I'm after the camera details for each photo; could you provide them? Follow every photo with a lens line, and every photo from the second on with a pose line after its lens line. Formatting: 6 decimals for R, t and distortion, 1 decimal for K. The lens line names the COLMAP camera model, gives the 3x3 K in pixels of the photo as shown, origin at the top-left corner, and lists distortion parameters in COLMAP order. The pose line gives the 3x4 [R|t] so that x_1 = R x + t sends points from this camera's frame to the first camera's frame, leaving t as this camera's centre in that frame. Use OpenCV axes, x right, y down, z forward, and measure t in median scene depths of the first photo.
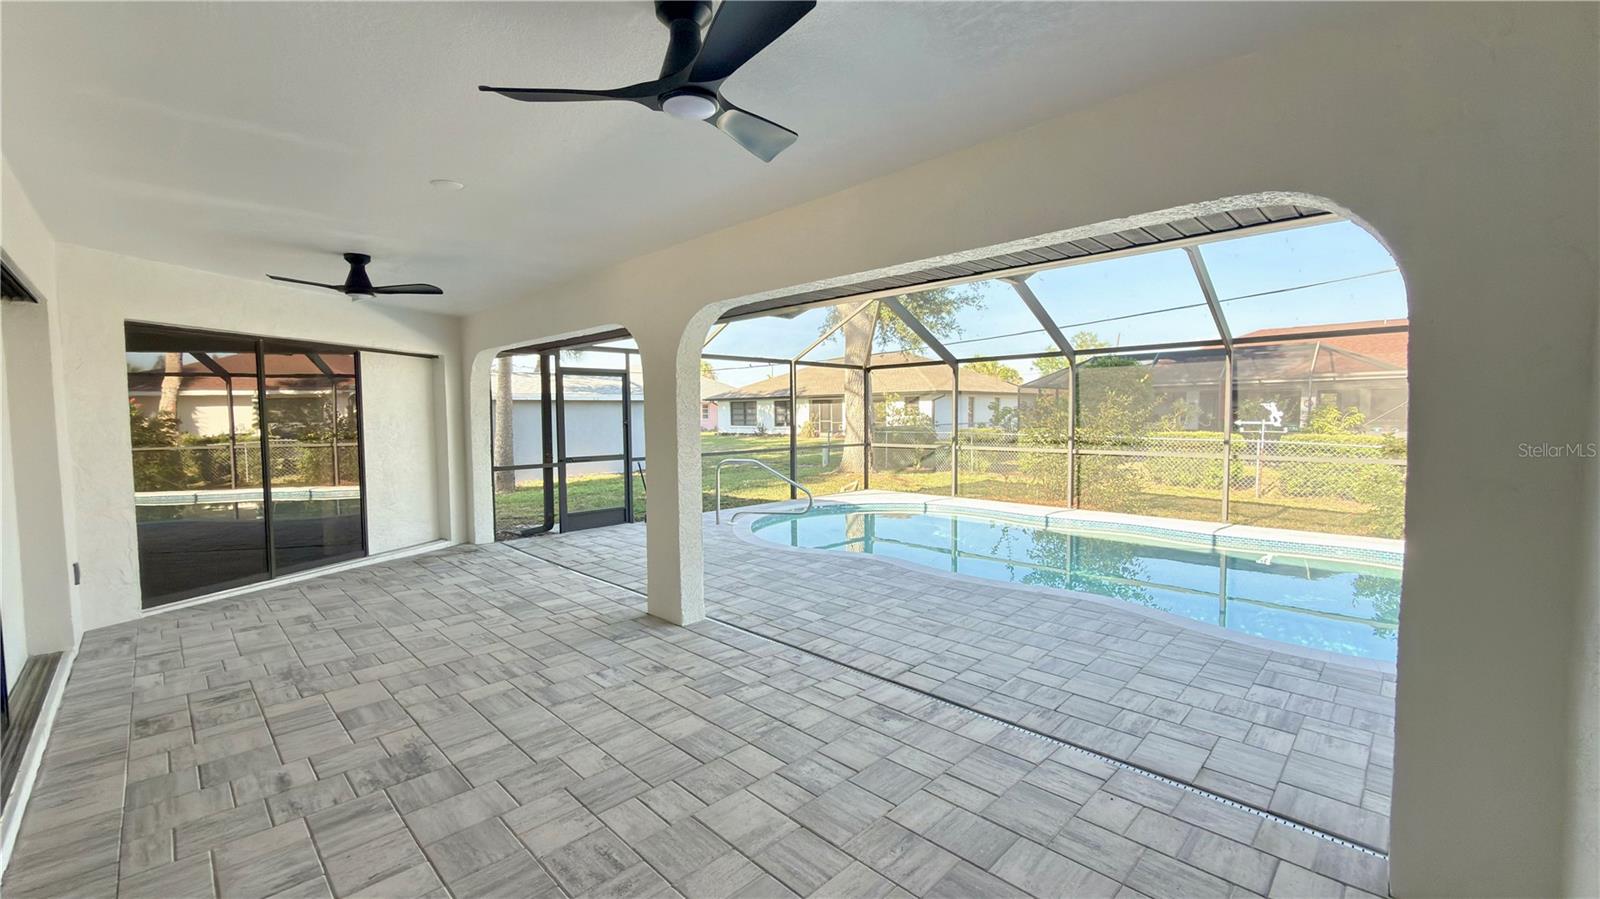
lens RADIAL K [[637.0, 0, 800.0], [0, 637.0, 449.5], [0, 0, 1]] dist [0.001223, -0.000303]
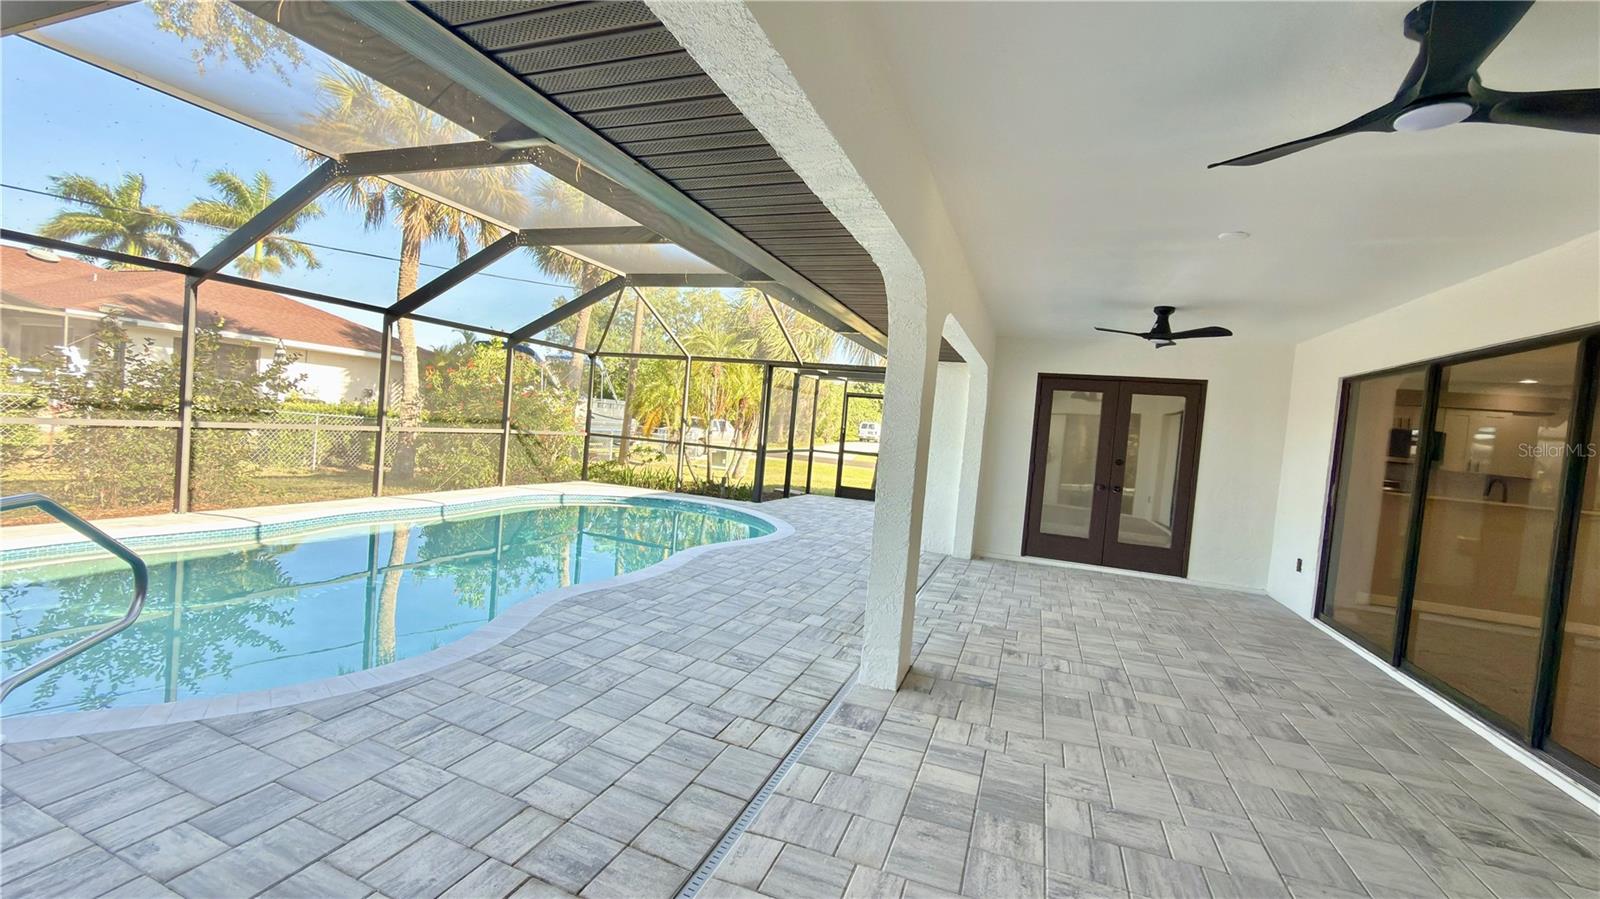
lens RADIAL K [[637.0, 0, 800.0], [0, 637.0, 449.5], [0, 0, 1]] dist [0.001223, -0.000303]
pose [[-0.403025, -0.065711, 0.912827, -0.972904], [-0.029517, 0.997833, 0.058798, -0.066894], [-0.914713, -0.003247, -0.404091, 1.616117]]
